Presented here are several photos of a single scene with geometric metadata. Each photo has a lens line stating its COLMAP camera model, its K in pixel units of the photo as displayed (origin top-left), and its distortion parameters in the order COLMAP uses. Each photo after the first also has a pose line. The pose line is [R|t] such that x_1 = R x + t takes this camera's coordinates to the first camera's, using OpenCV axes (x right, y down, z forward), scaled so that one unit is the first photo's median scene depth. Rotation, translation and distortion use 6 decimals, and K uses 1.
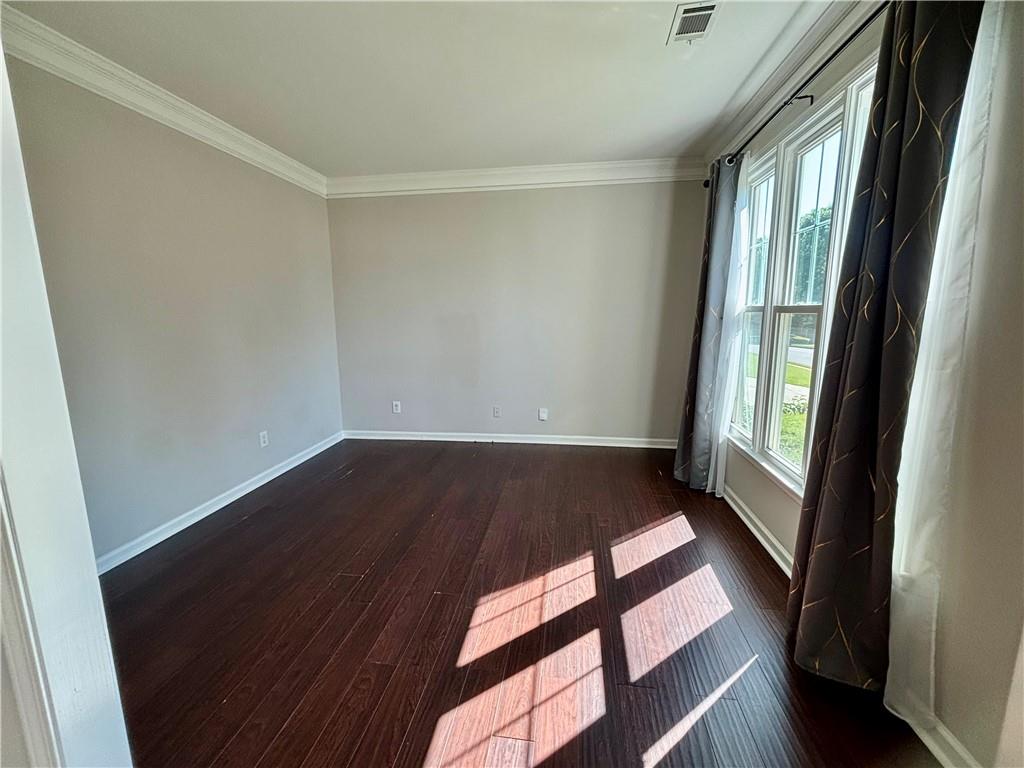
lens RADIAL K [[427.2, 0, 517.9], [0, 427.2, 382.8], [0, 0, 1]] dist [0.000784, 0.000236]
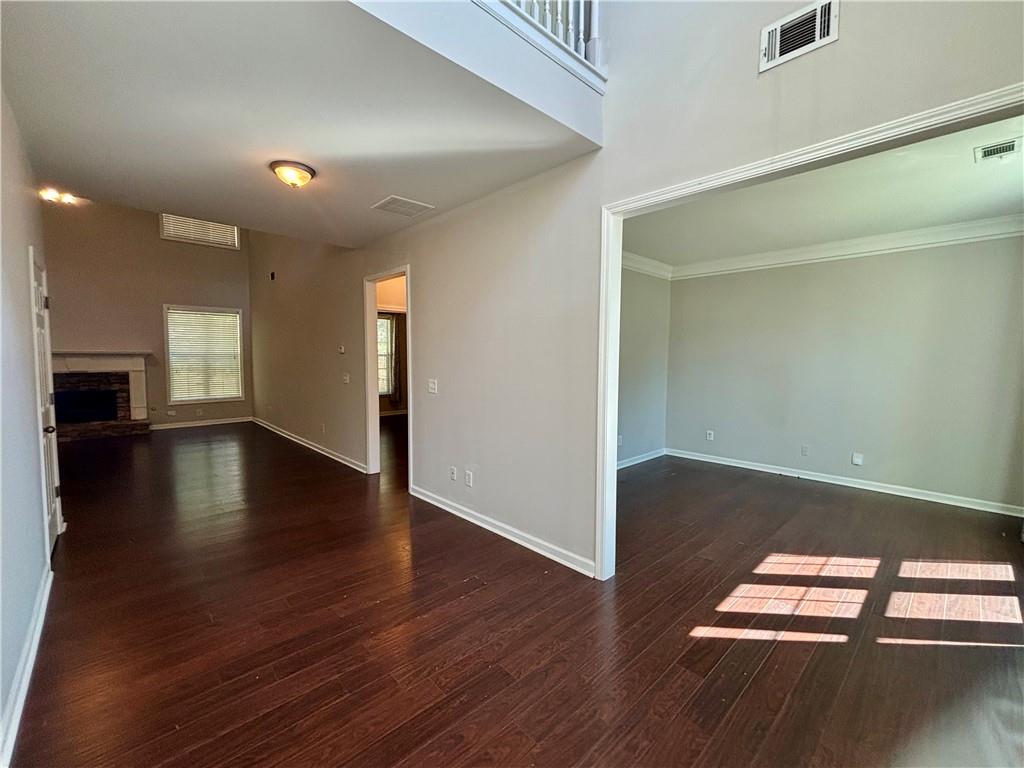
lens RADIAL K [[418.5, 0, 514.3], [0, 418.5, 387.6], [0, 0, 1]] dist [0.001086, 0.000085]
pose [[0.770376, 0.057889, -0.634957, 0.100648], [-0.114855, 0.992178, -0.048893, 0.087484], [0.627160, 0.110594, 0.770999, -0.683506]]
